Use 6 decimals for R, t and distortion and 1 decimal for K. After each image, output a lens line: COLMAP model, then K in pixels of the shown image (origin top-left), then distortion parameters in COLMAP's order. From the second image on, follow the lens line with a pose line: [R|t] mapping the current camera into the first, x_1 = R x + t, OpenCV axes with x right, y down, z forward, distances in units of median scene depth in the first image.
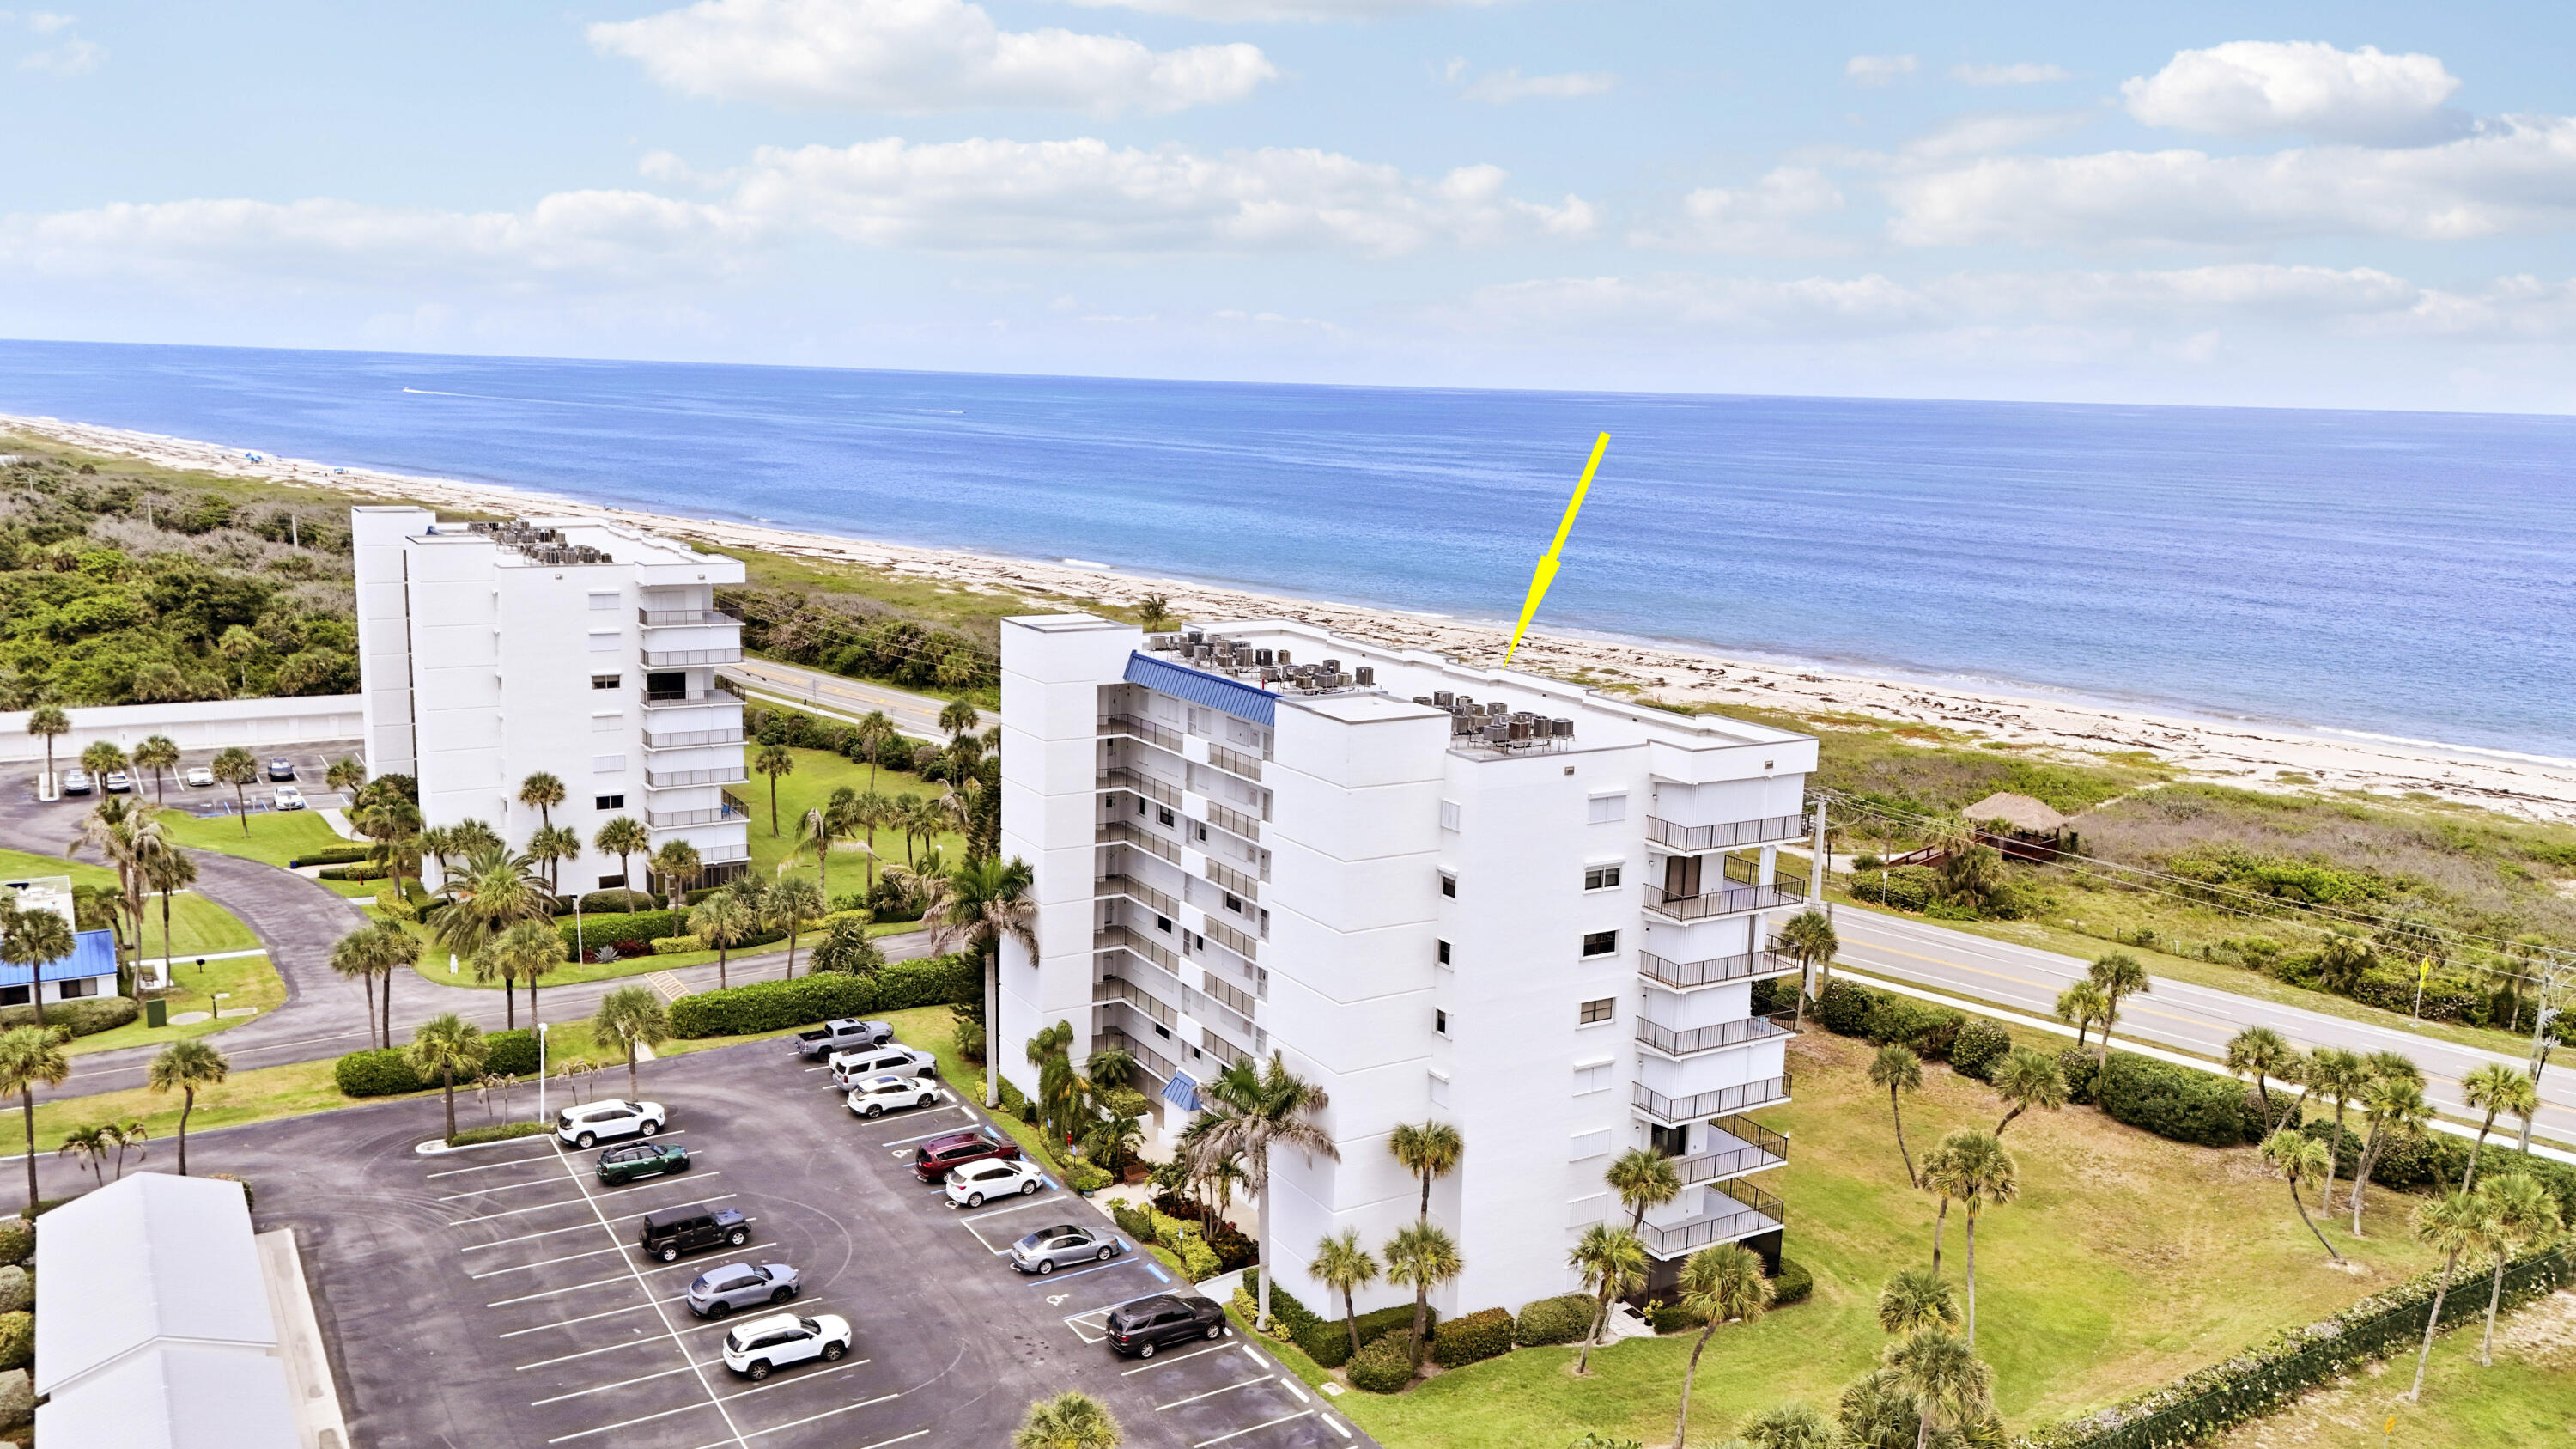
lens RADIAL K [[1940.8, 0, 1284.9], [0, 1940.8, 752.7], [0, 0, 1]] dist [0.073610, -0.070664]
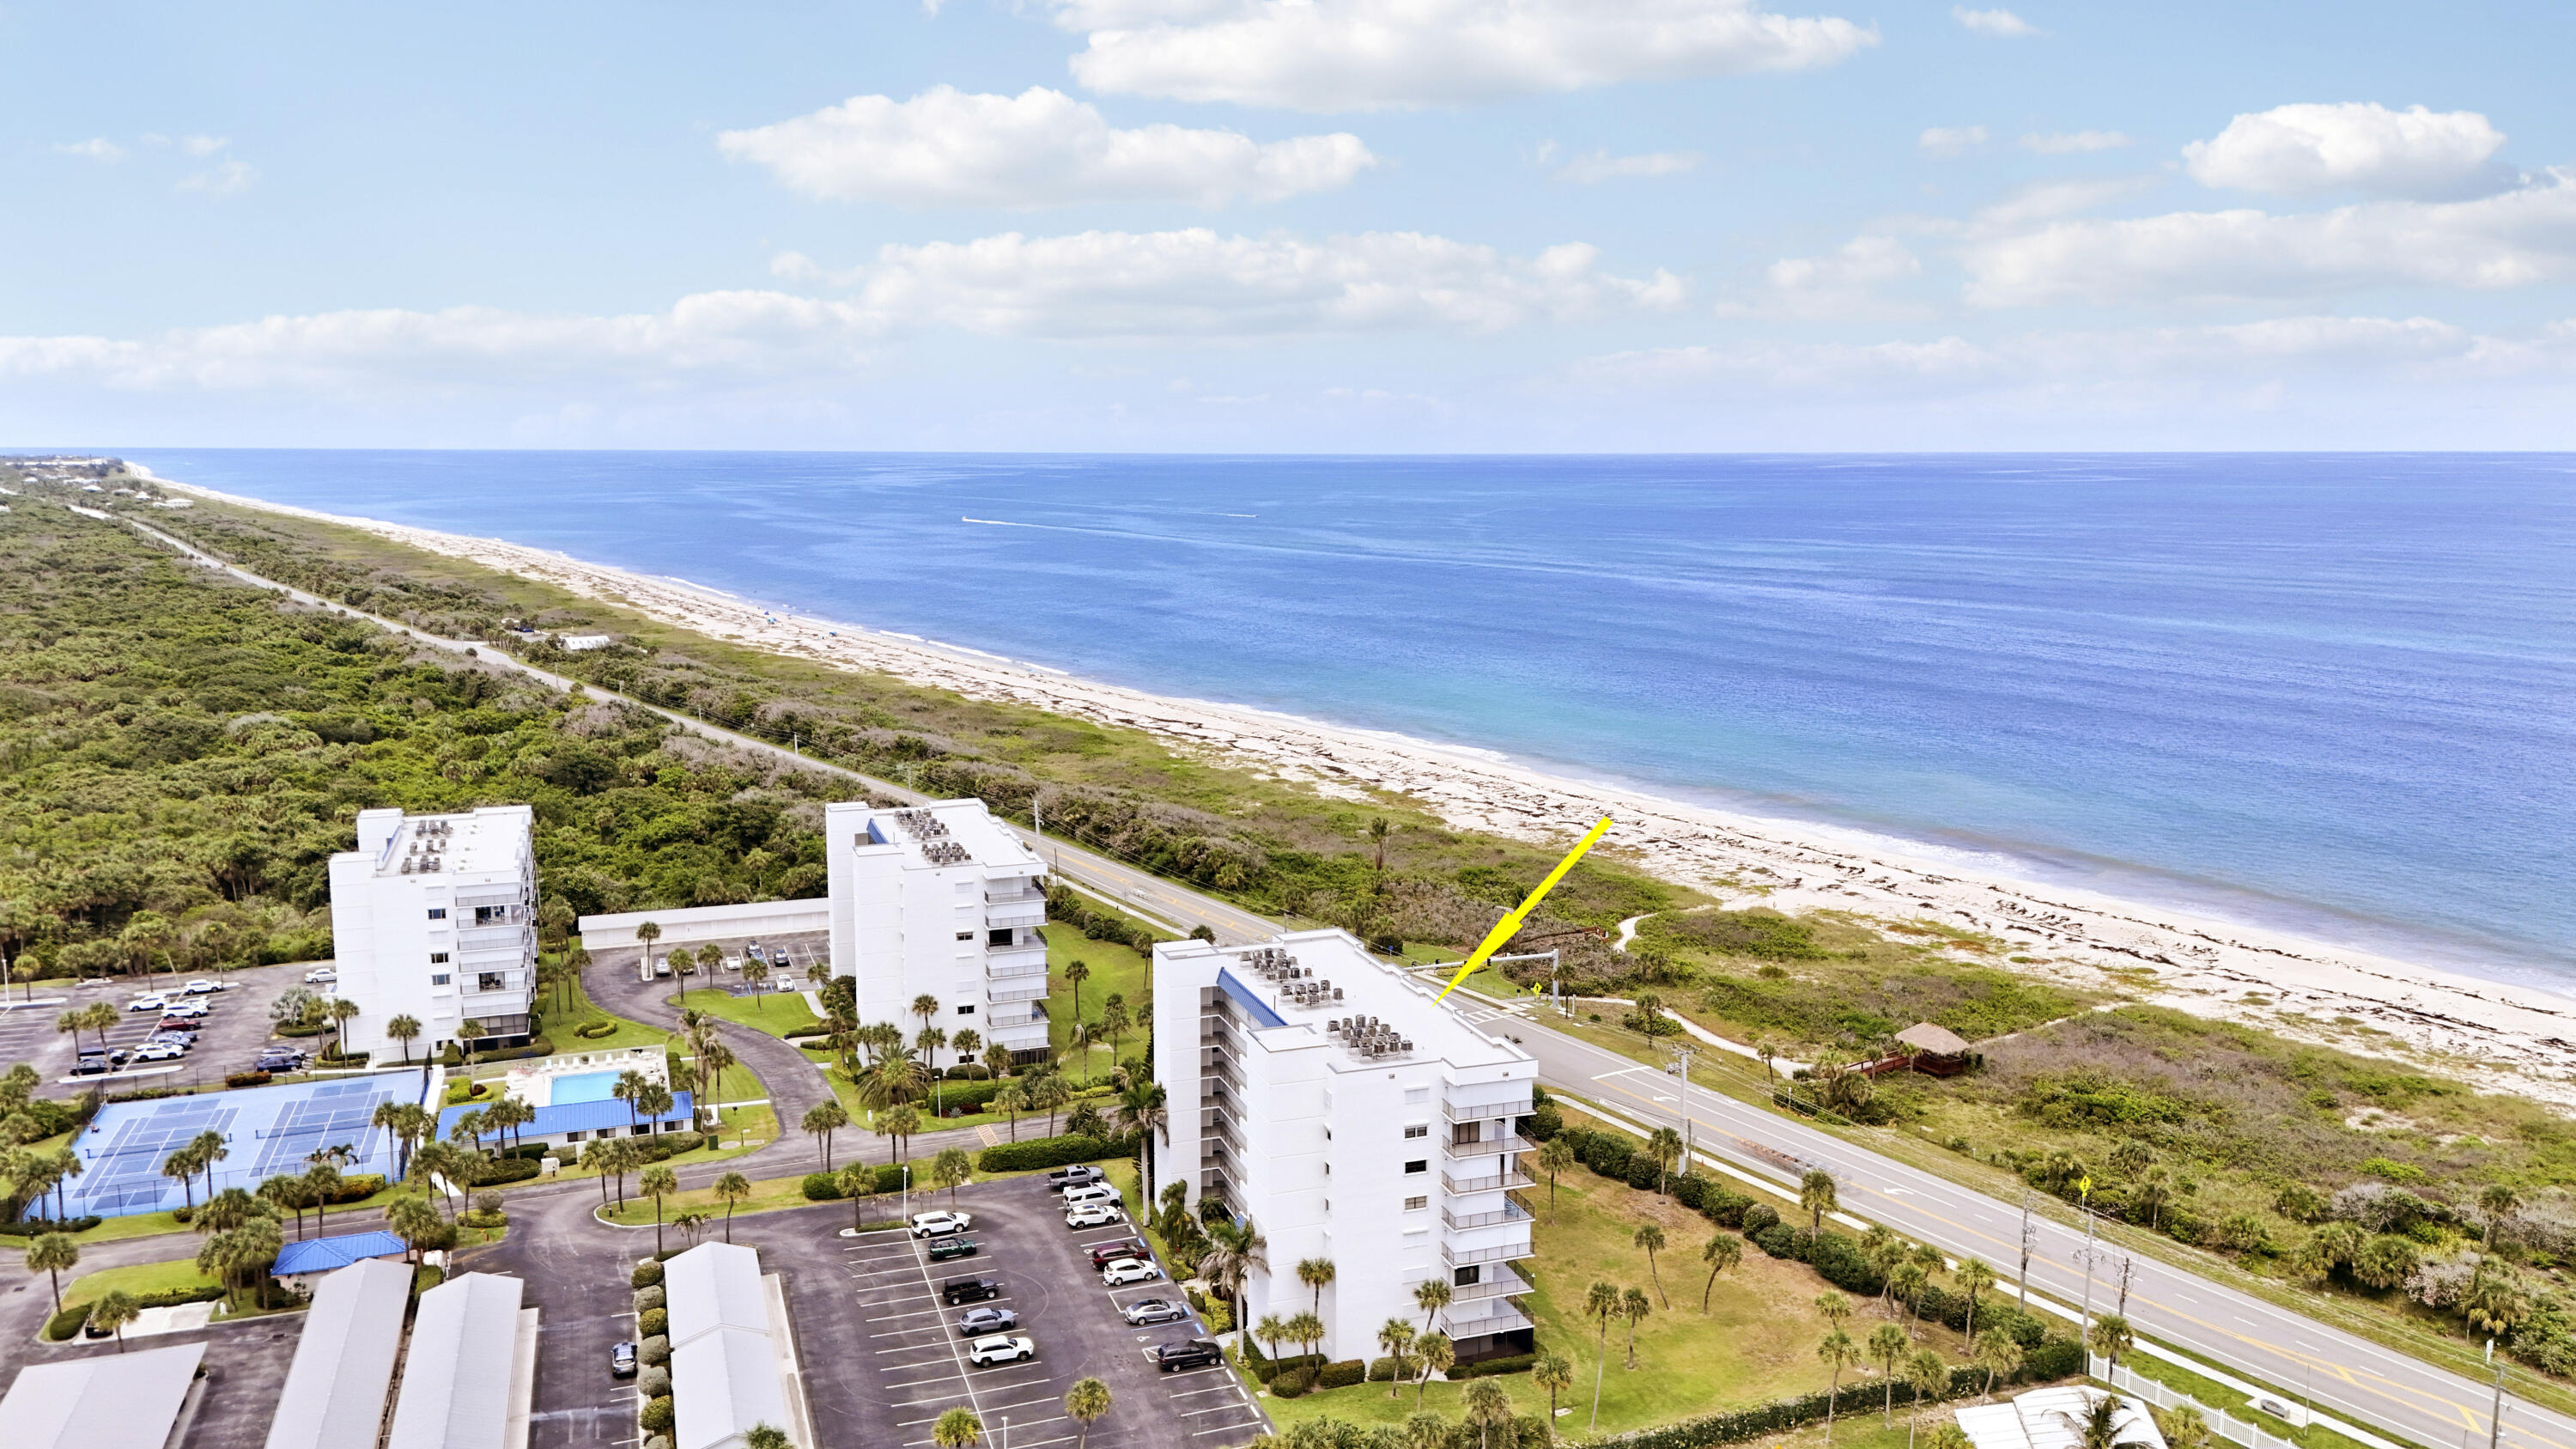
lens RADIAL K [[1928.9, 0, 1297.2], [0, 1928.9, 715.6], [0, 0, 1]] dist [0.073945, -0.058078]
pose [[0.977303, 0.002872, -0.211826, 0.359712], [-0.013276, 0.998773, -0.047708, -0.199911], [0.211429, 0.049437, 0.976142, -0.710998]]
